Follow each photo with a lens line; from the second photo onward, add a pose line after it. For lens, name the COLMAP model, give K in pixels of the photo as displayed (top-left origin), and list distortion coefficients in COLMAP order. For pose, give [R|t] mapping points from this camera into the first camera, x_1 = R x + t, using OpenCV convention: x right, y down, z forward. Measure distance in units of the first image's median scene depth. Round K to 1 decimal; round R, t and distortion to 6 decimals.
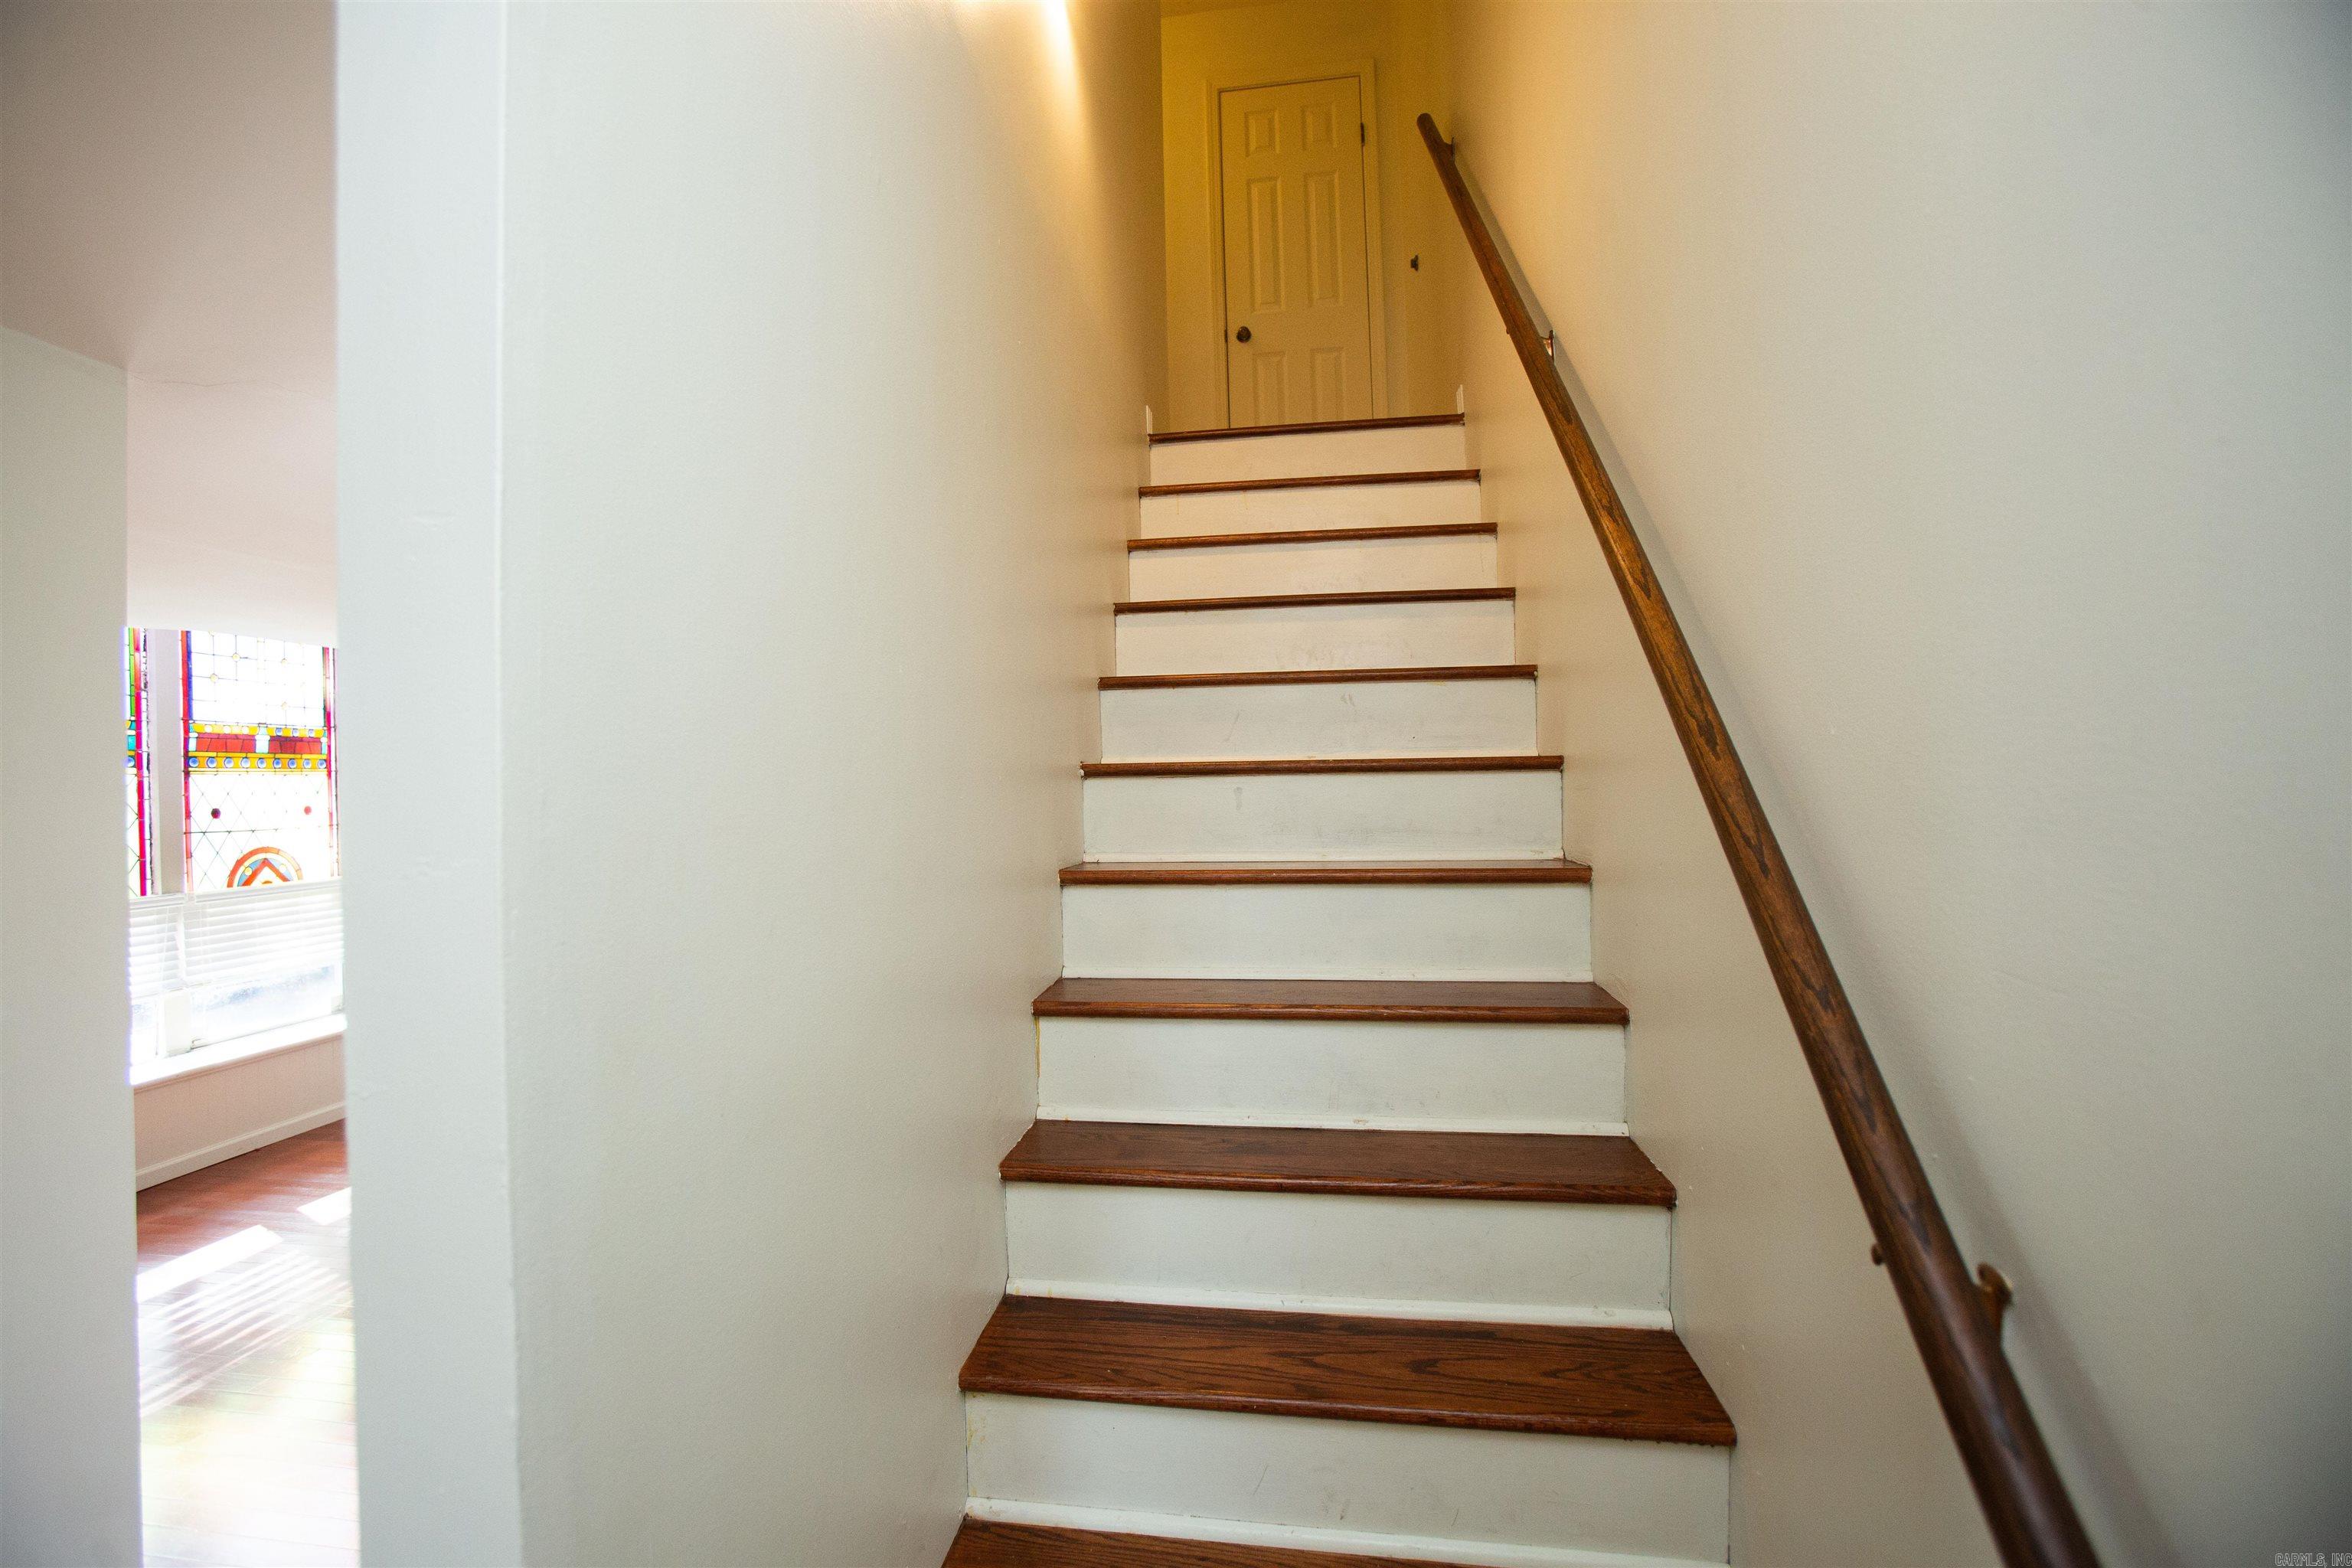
lens RADIAL K [[1098.2, 0, 1131.3], [0, 1098.2, 778.0], [0, 0, 1]] dist [-0.078390, 0.034785]
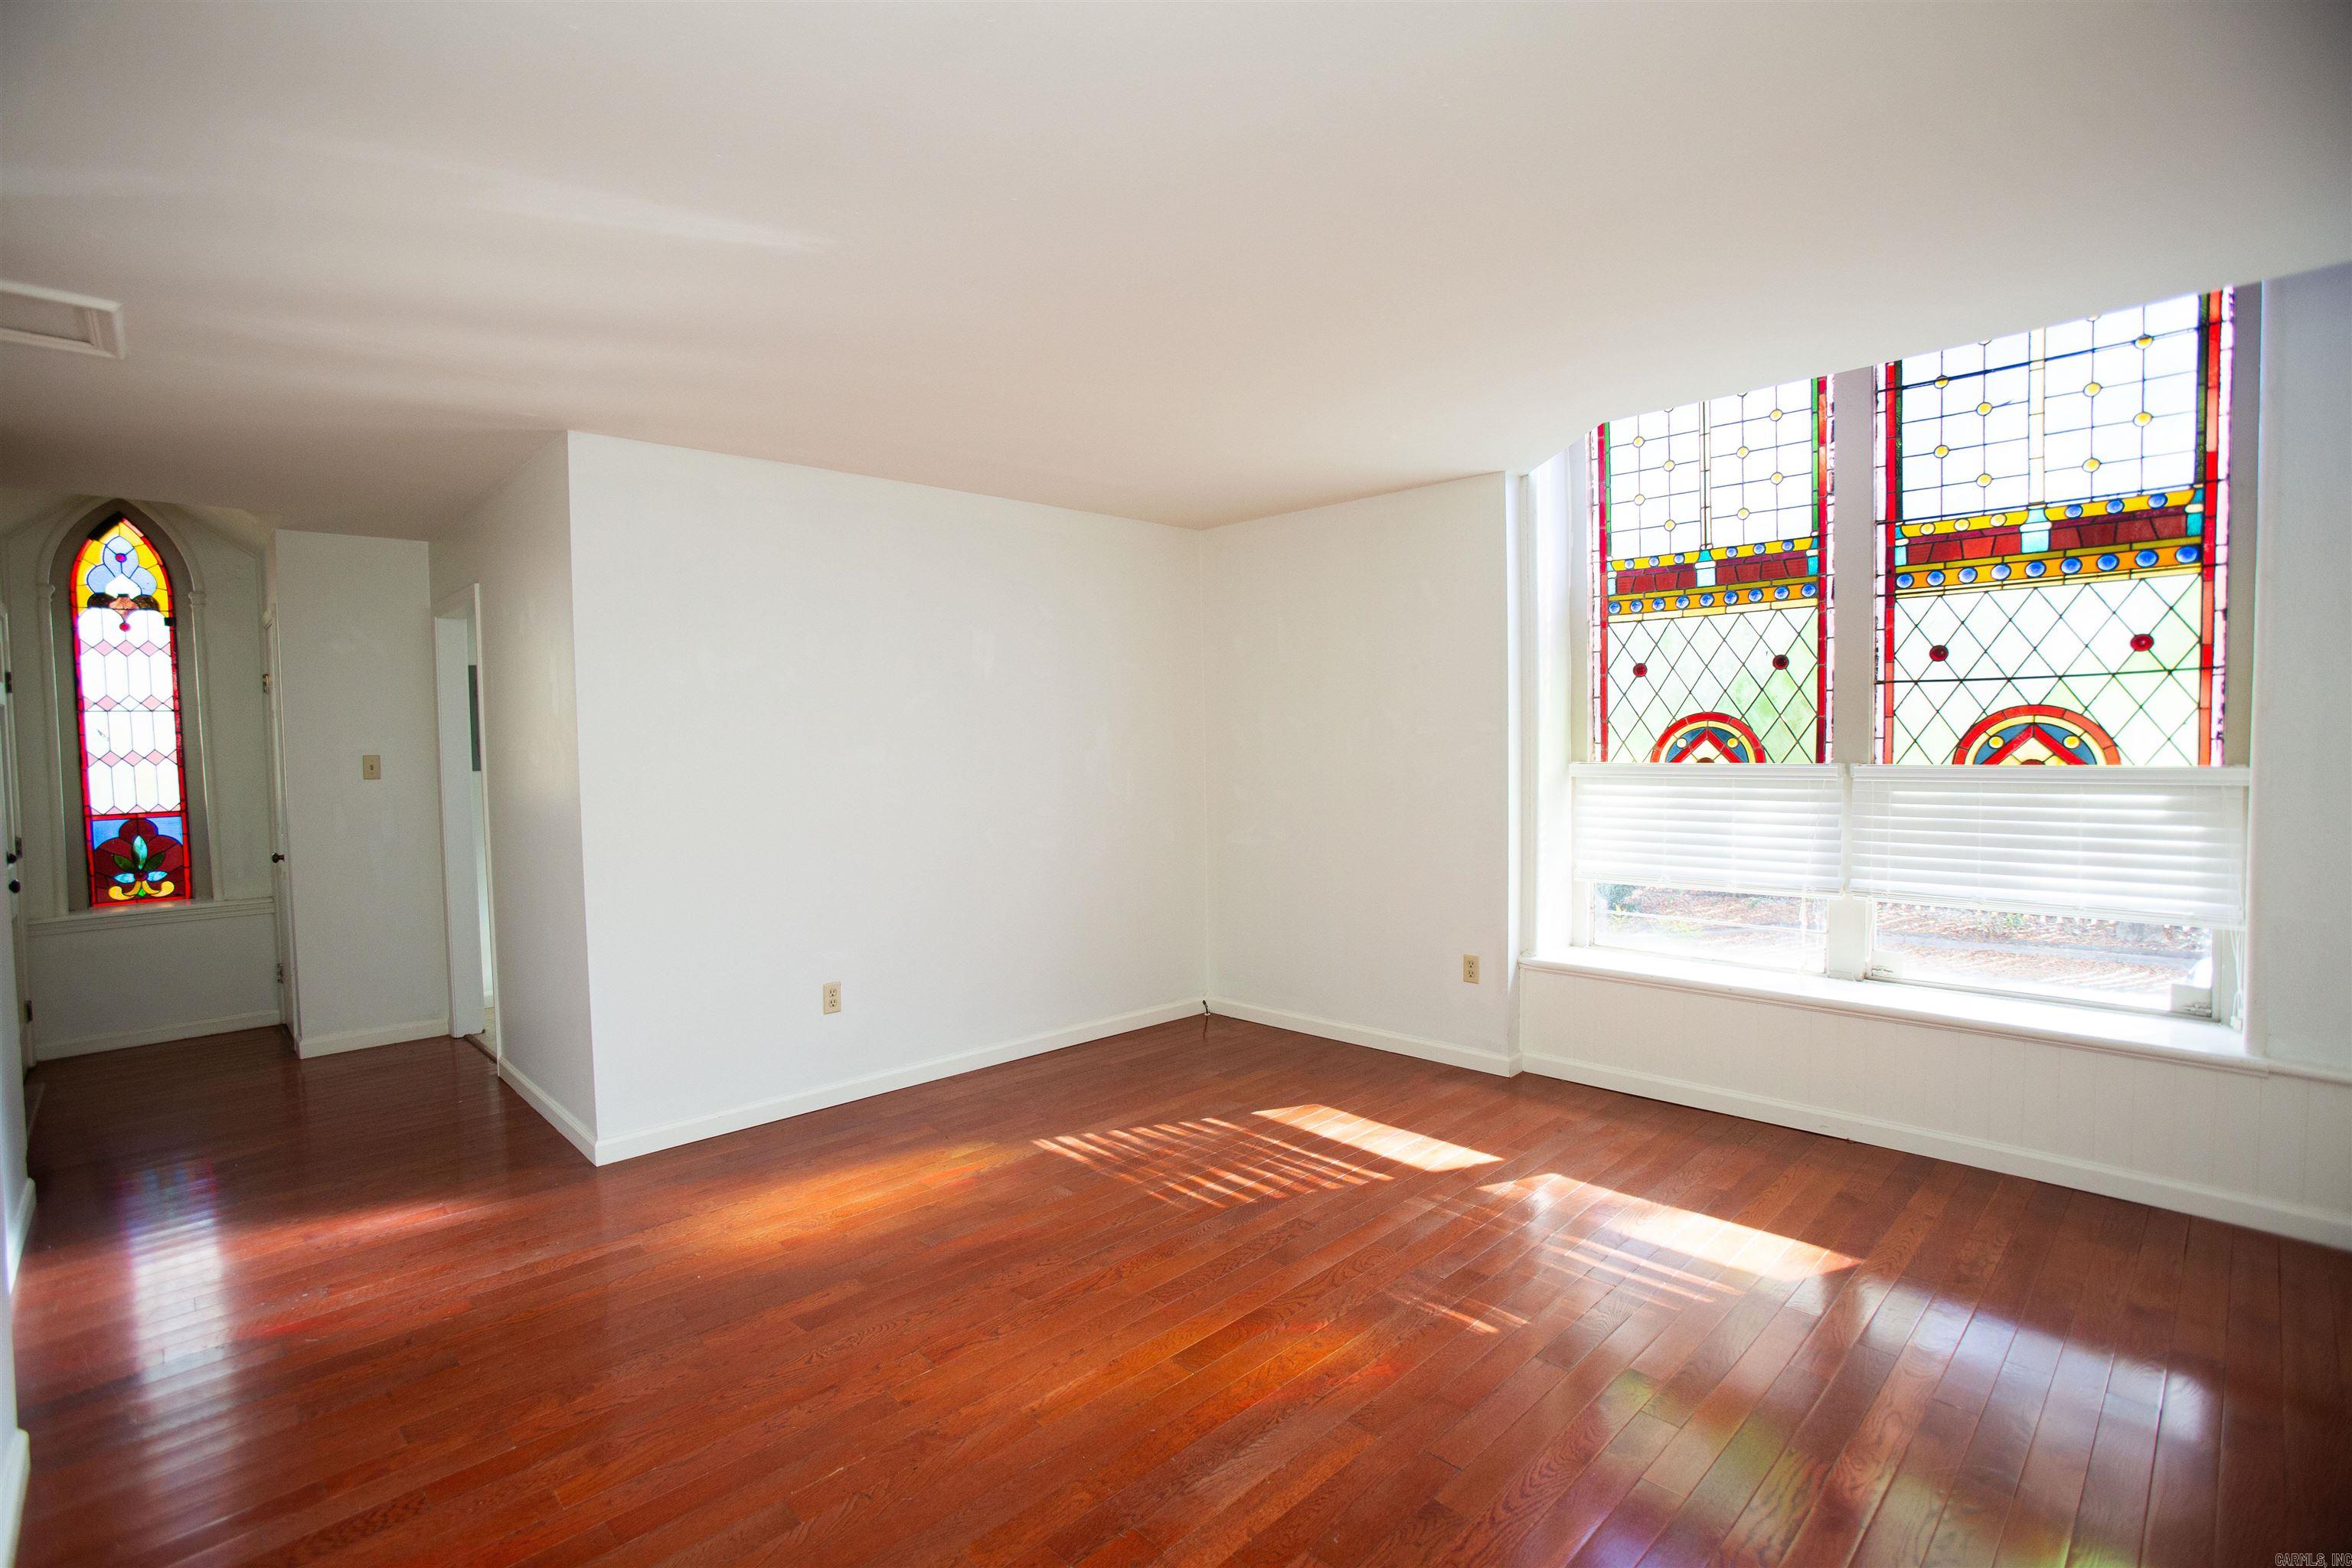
lens RADIAL K [[1103.6, 0, 1130.5], [0, 1103.6, 777.5], [0, 0, 1]] dist [-0.071129, 0.028295]
pose [[-0.607162, 0.069522, -0.791531, -0.003657], [0.040952, 0.997579, 0.056207, 0.054027], [0.793522, 0.001712, -0.608539, 1.017909]]
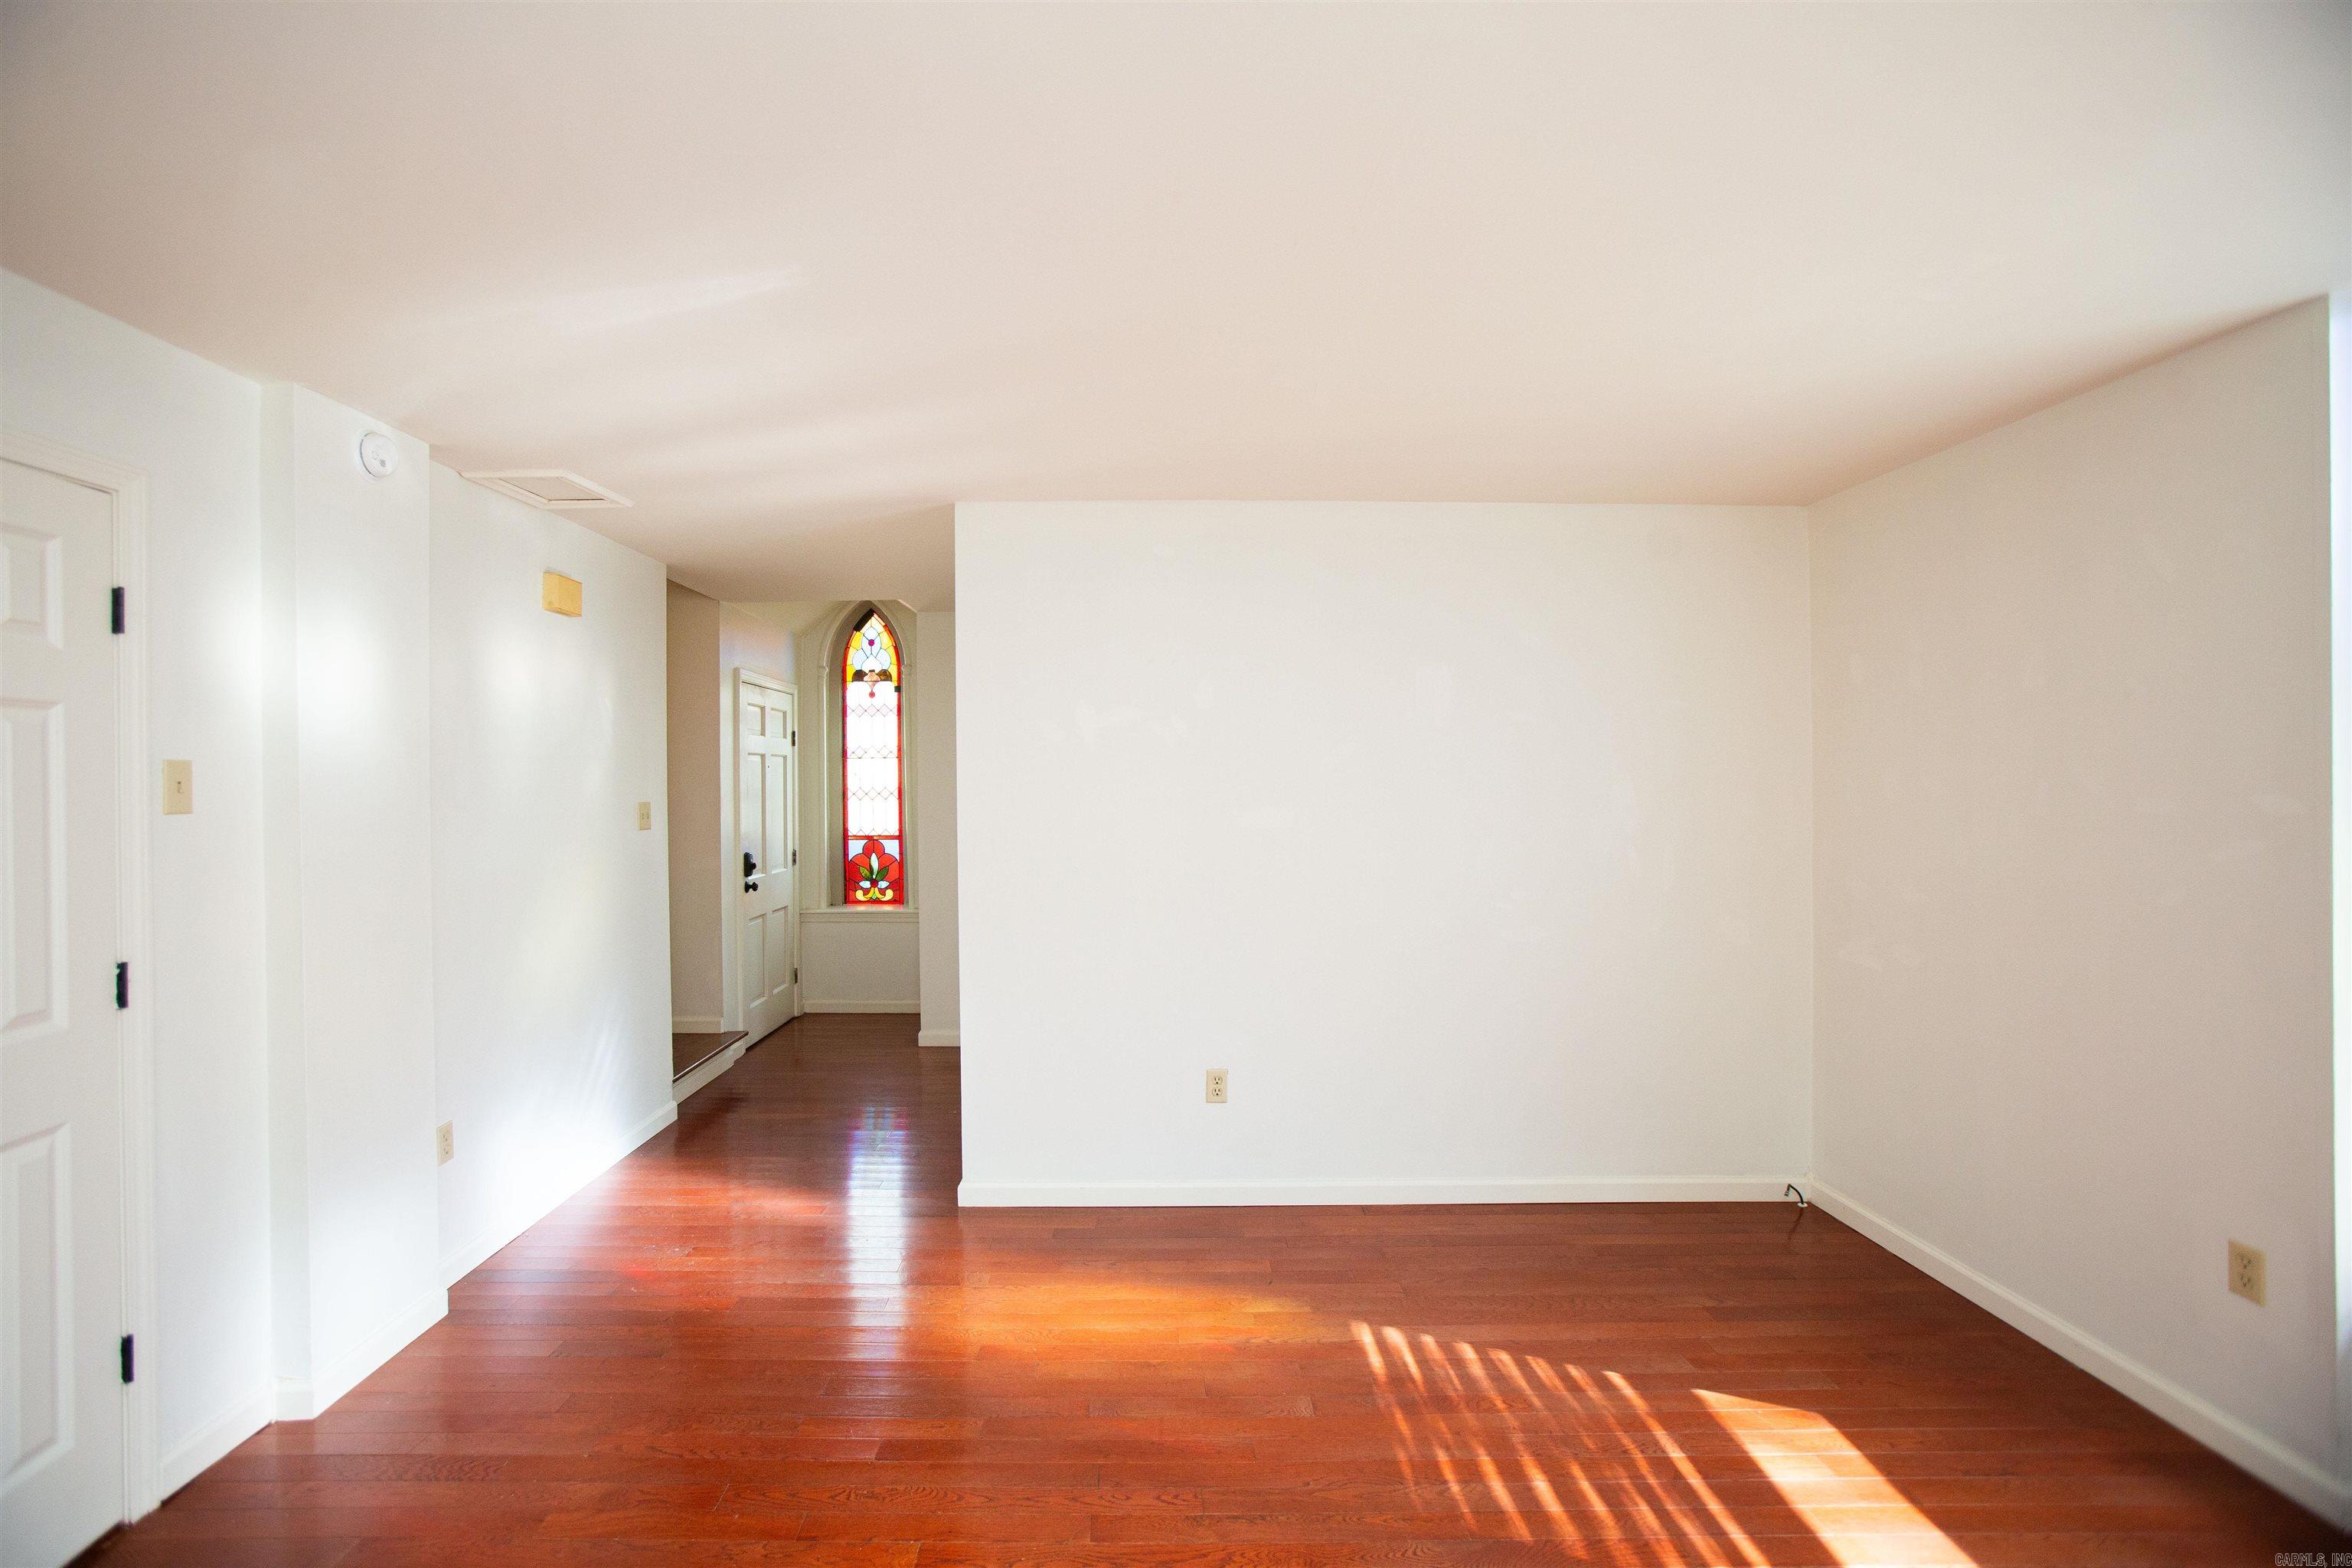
lens RADIAL K [[1098.2, 0, 1131.3], [0, 1098.2, 778.0], [0, 0, 1]] dist [-0.078390, 0.034785]
pose [[-0.986987, 0.032831, -0.157413, -0.341791], [0.034209, 0.999396, -0.006049, 0.052914], [0.157120, -0.011355, -0.987514, 1.056805]]
